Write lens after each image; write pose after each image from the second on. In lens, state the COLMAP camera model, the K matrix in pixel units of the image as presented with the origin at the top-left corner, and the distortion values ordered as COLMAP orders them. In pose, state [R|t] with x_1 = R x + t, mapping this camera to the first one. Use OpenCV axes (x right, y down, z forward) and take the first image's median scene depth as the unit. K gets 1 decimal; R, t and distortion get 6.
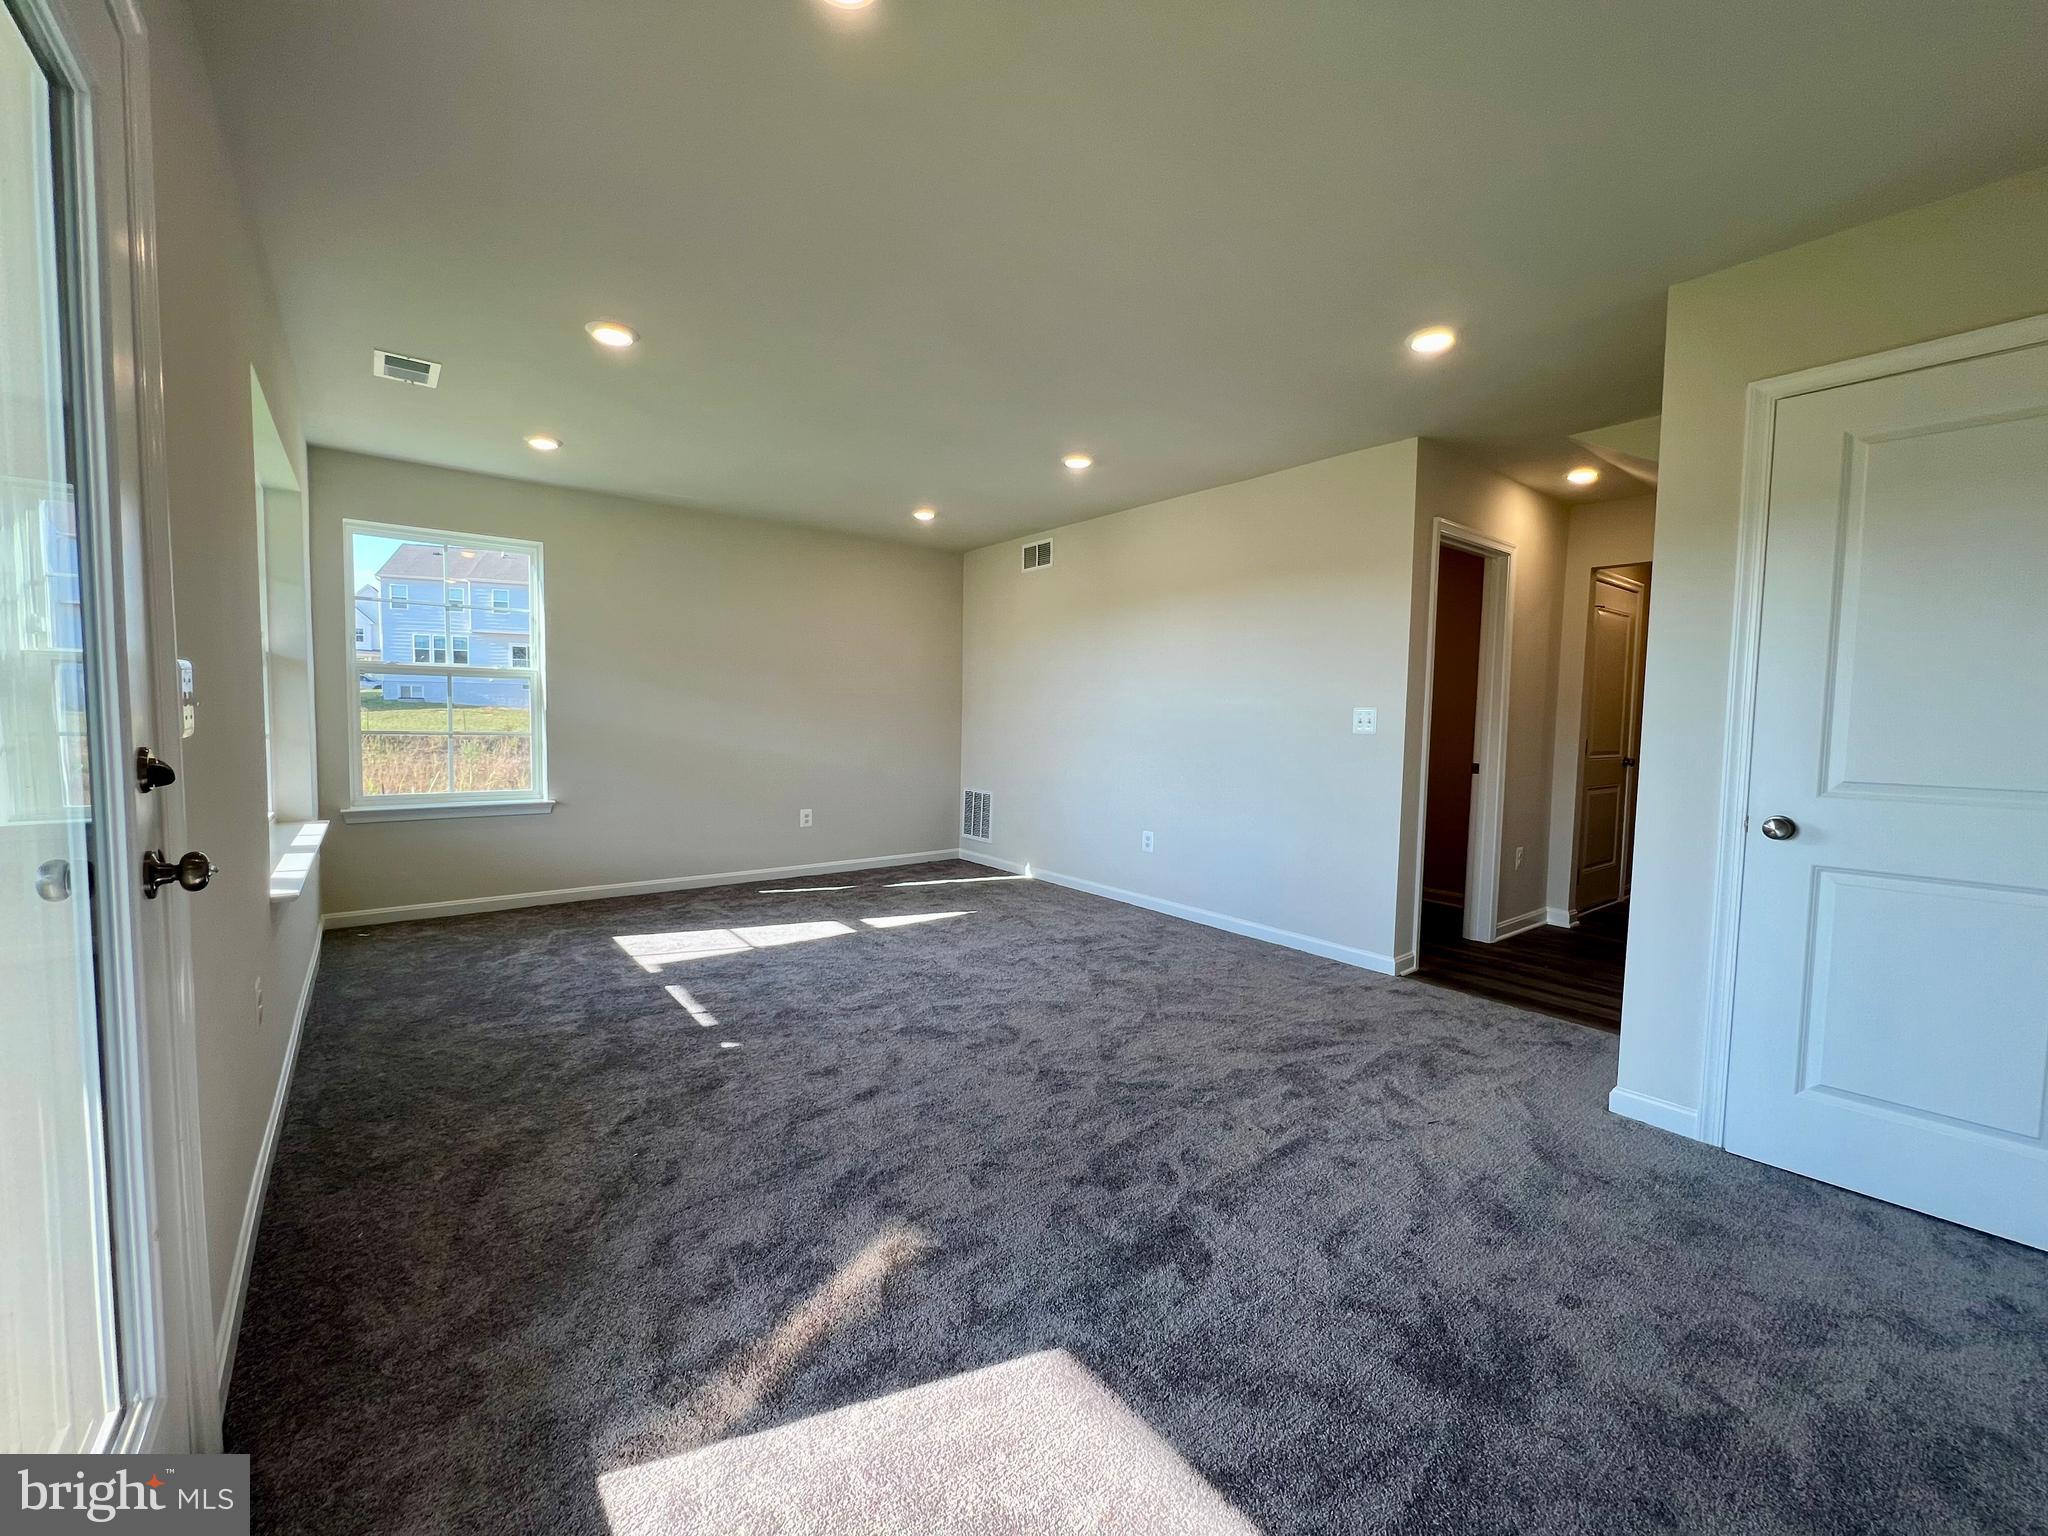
lens RADIAL K [[827.2, 0, 1020.7], [0, 827.2, 765.5], [0, 0, 1]] dist [0.004141, 0.000511]
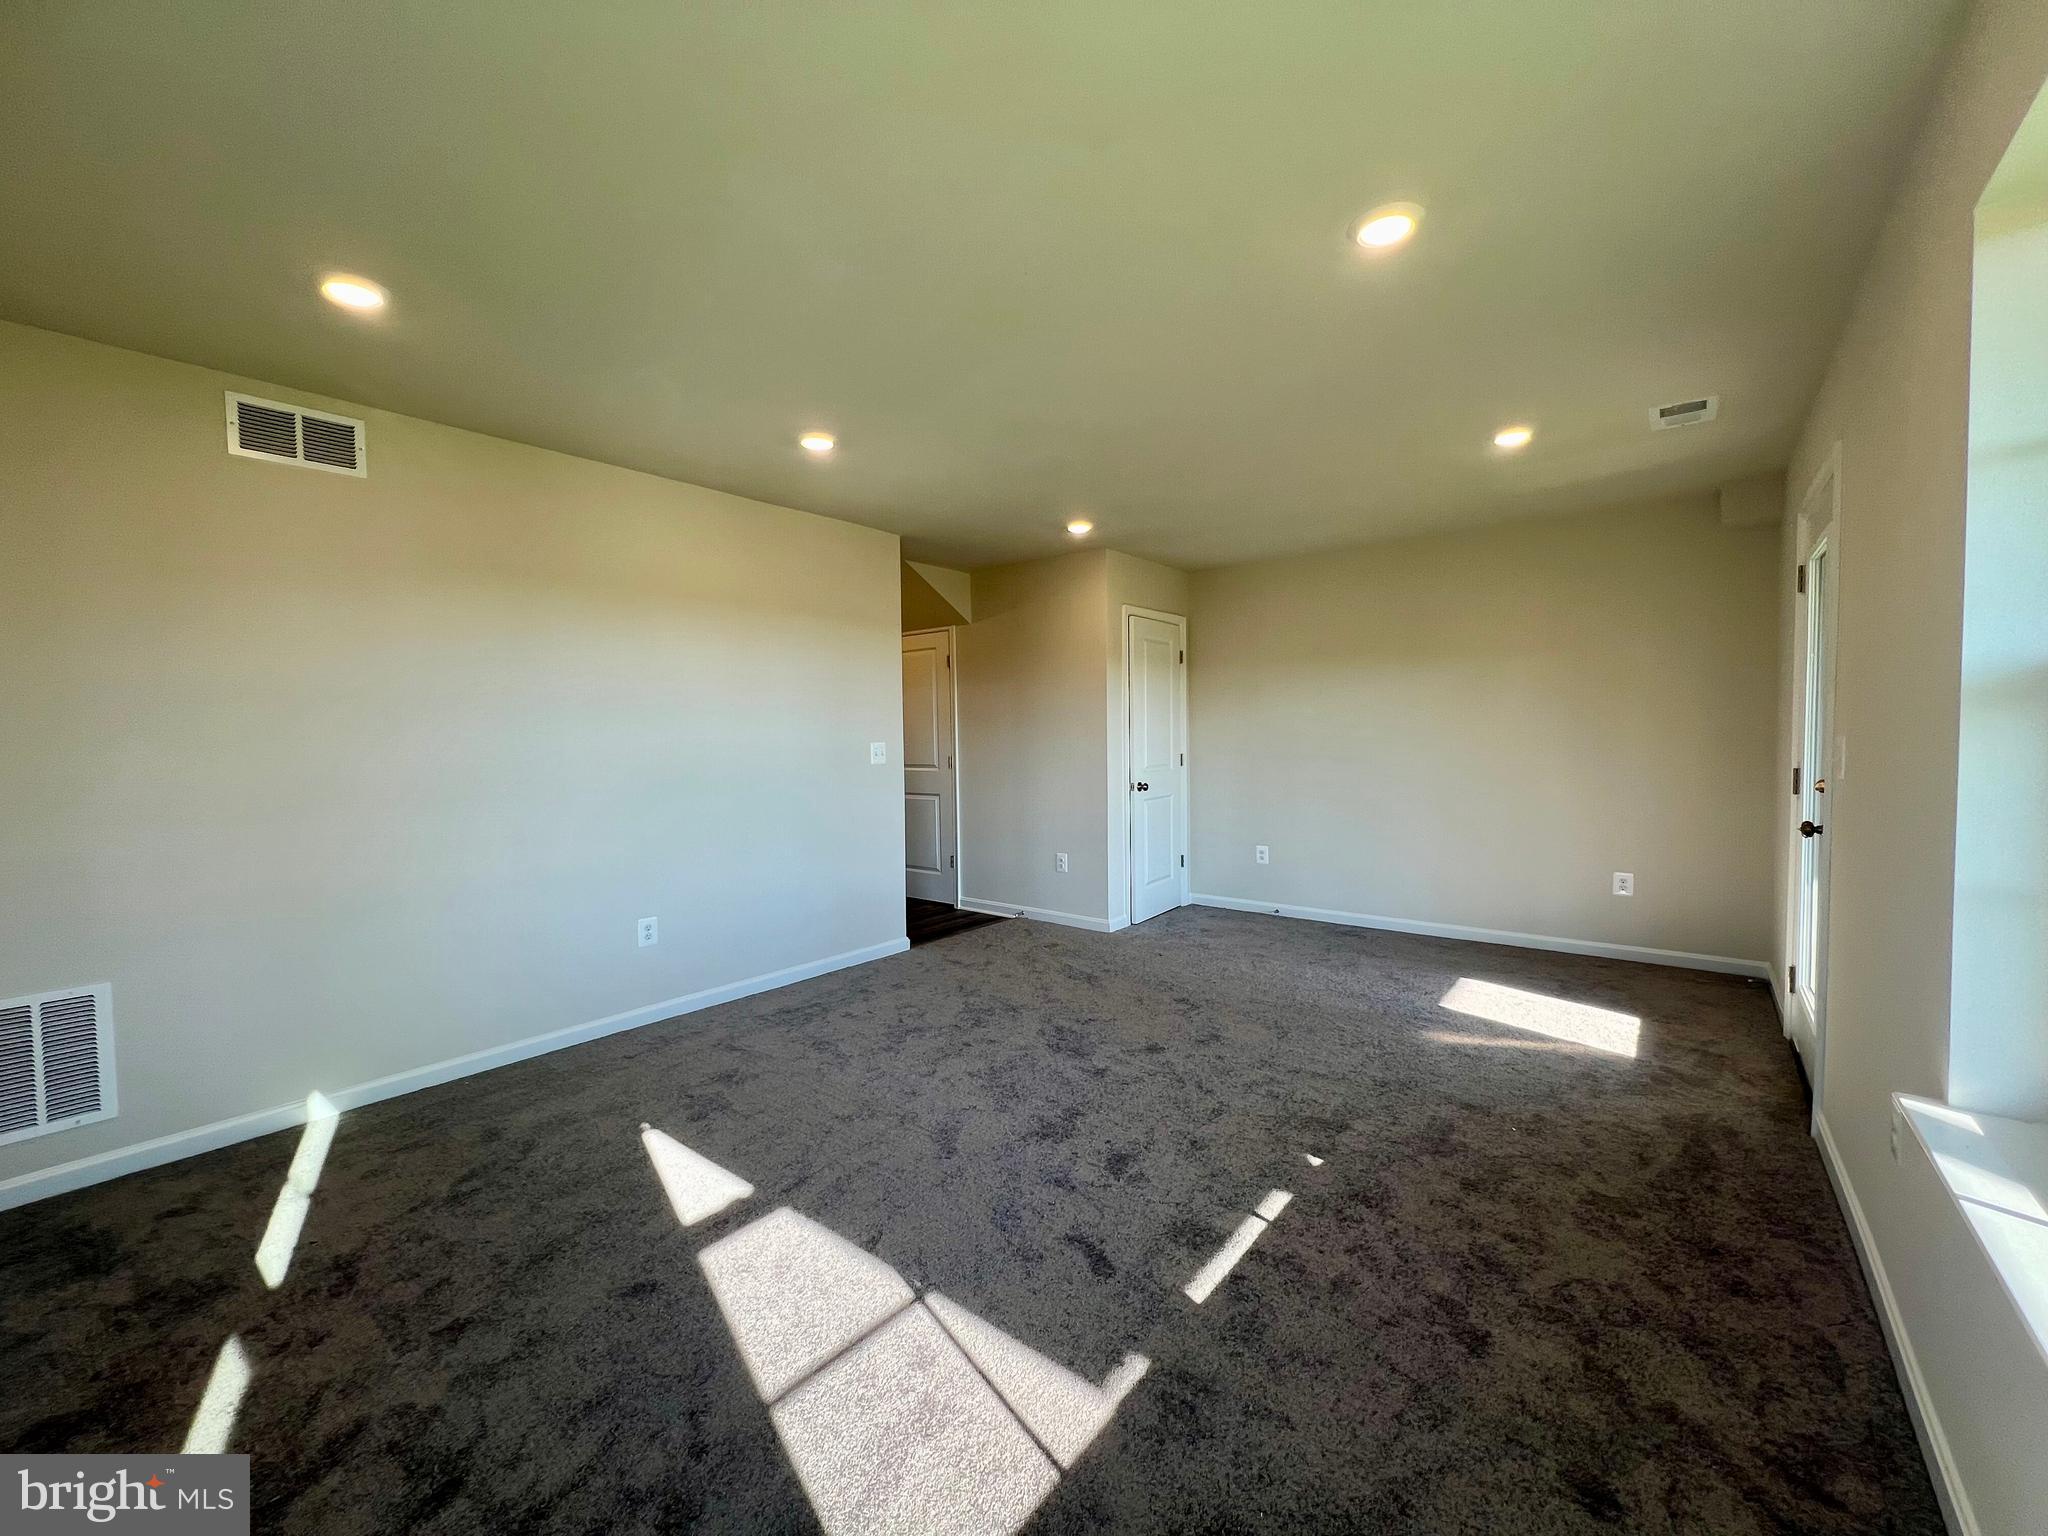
lens RADIAL K [[820.4, 0, 1020.6], [0, 820.4, 768.7], [0, 0, 1]] dist [-0.000216, 0.000184]
pose [[-0.226078, -0.055204, 0.972544, -0.722020], [0.071531, 0.994757, 0.073093, -0.094940], [-0.971479, 0.086092, -0.220944, 0.967384]]
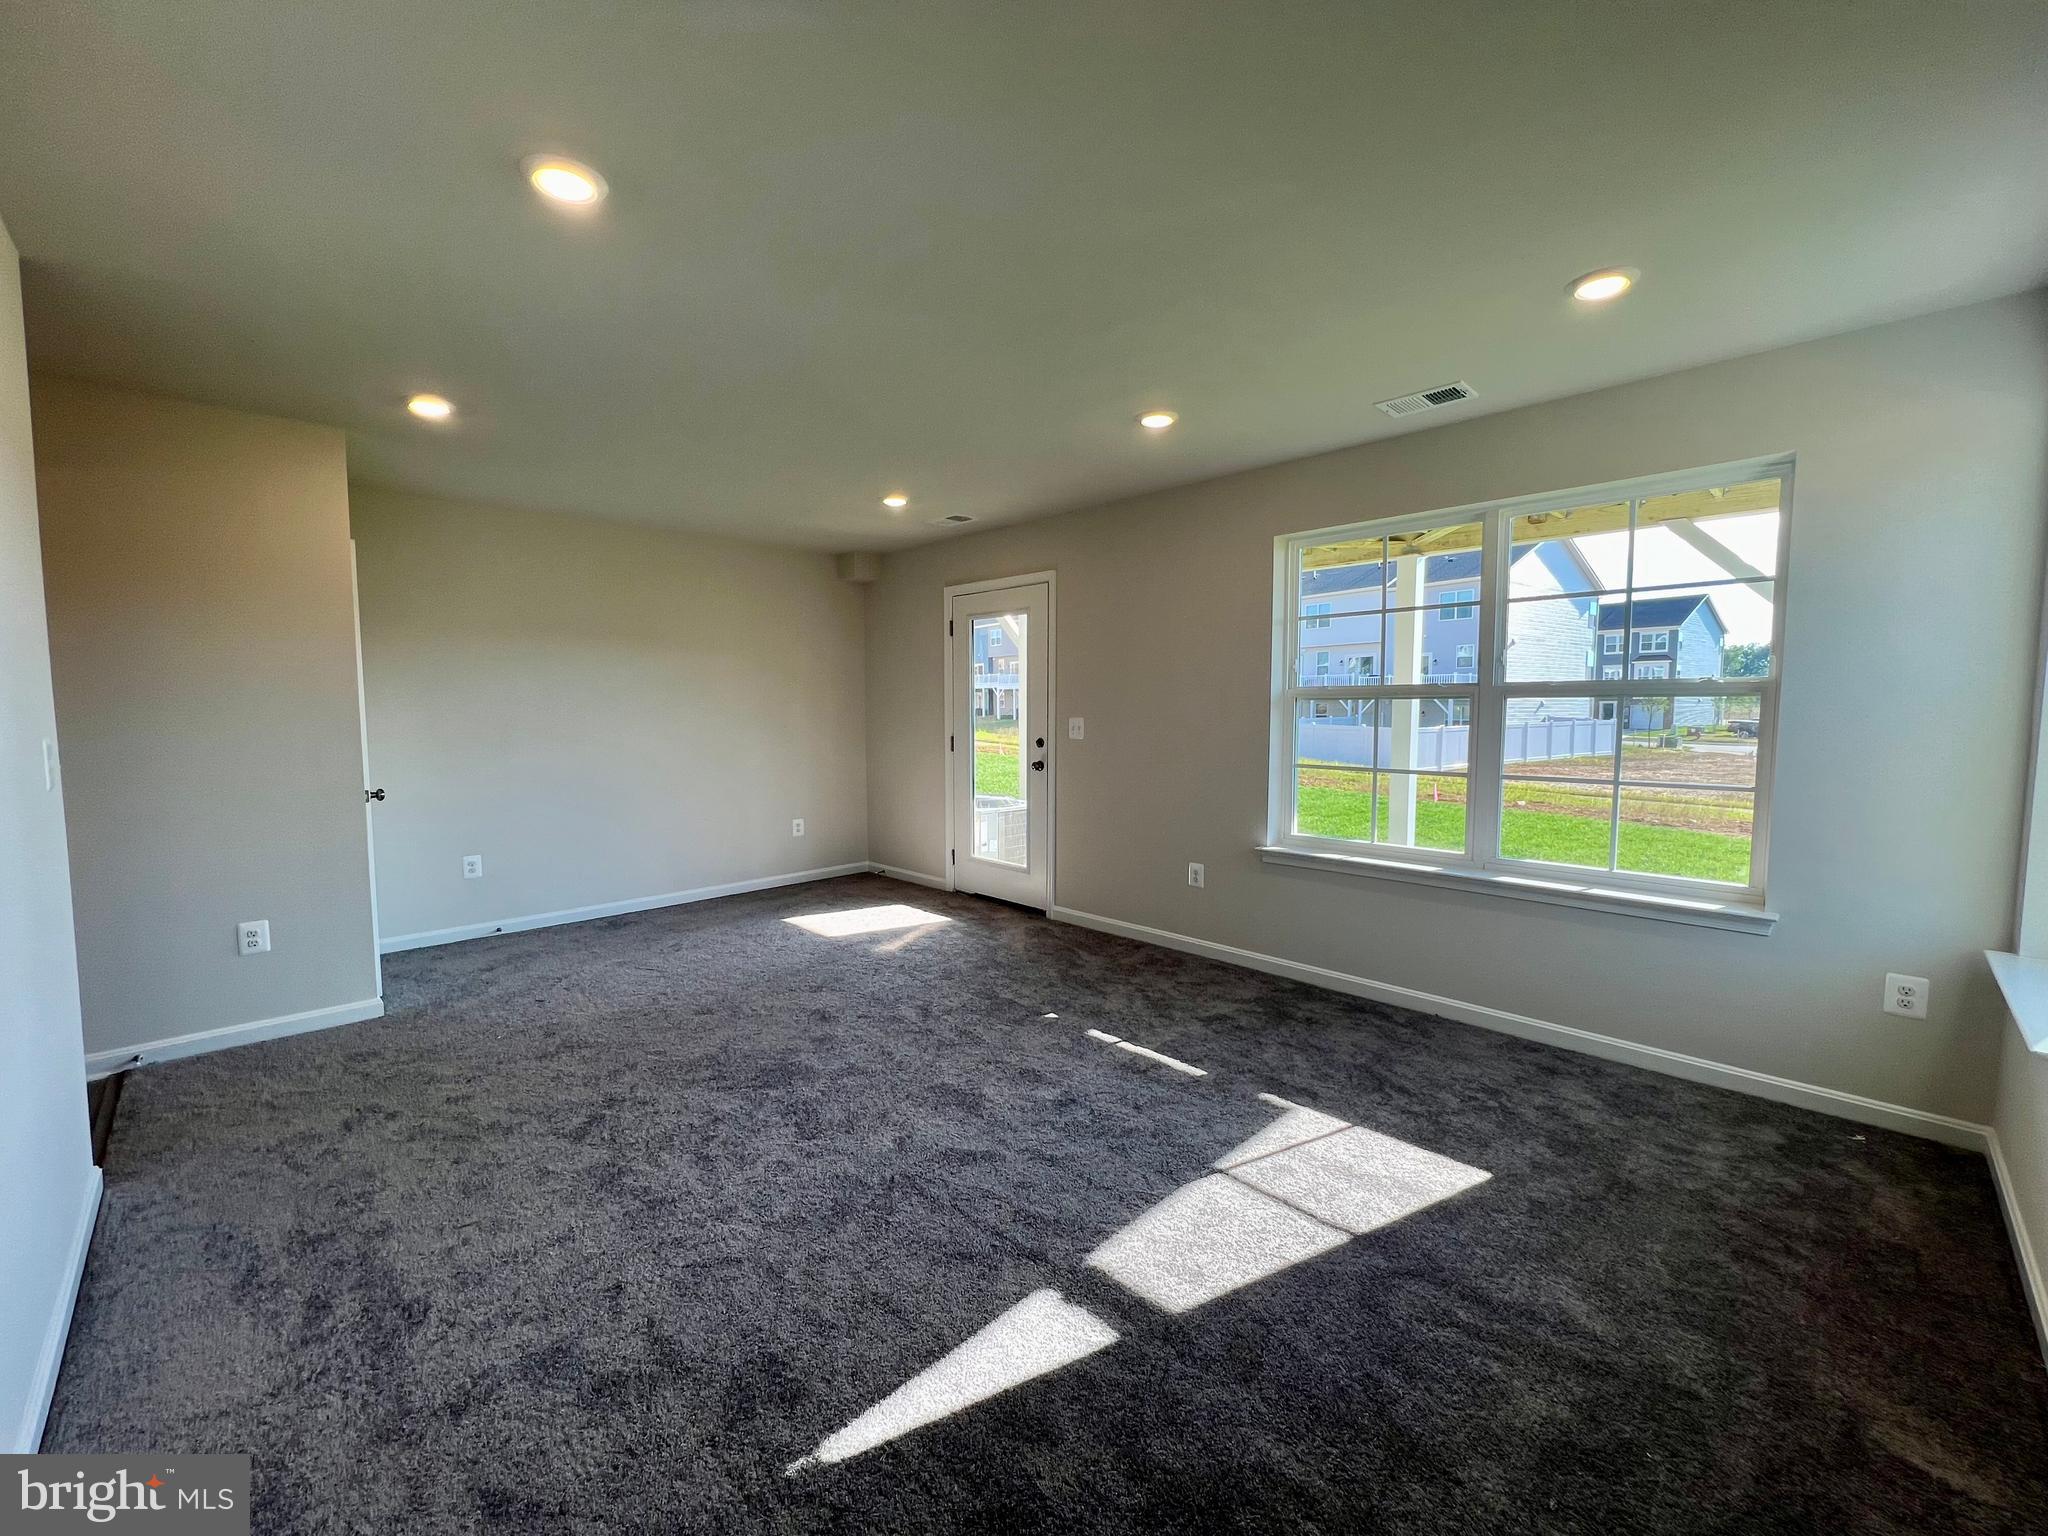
lens RADIAL K [[820.4, 0, 1020.6], [0, 820.4, 768.7], [0, 0, 1]] dist [-0.000216, 0.000184]
pose [[-0.993726, -0.006611, -0.111643, -0.118011], [-0.022188, 0.990063, 0.138866, -0.123249], [0.109616, 0.140472, -0.983998, 1.422352]]
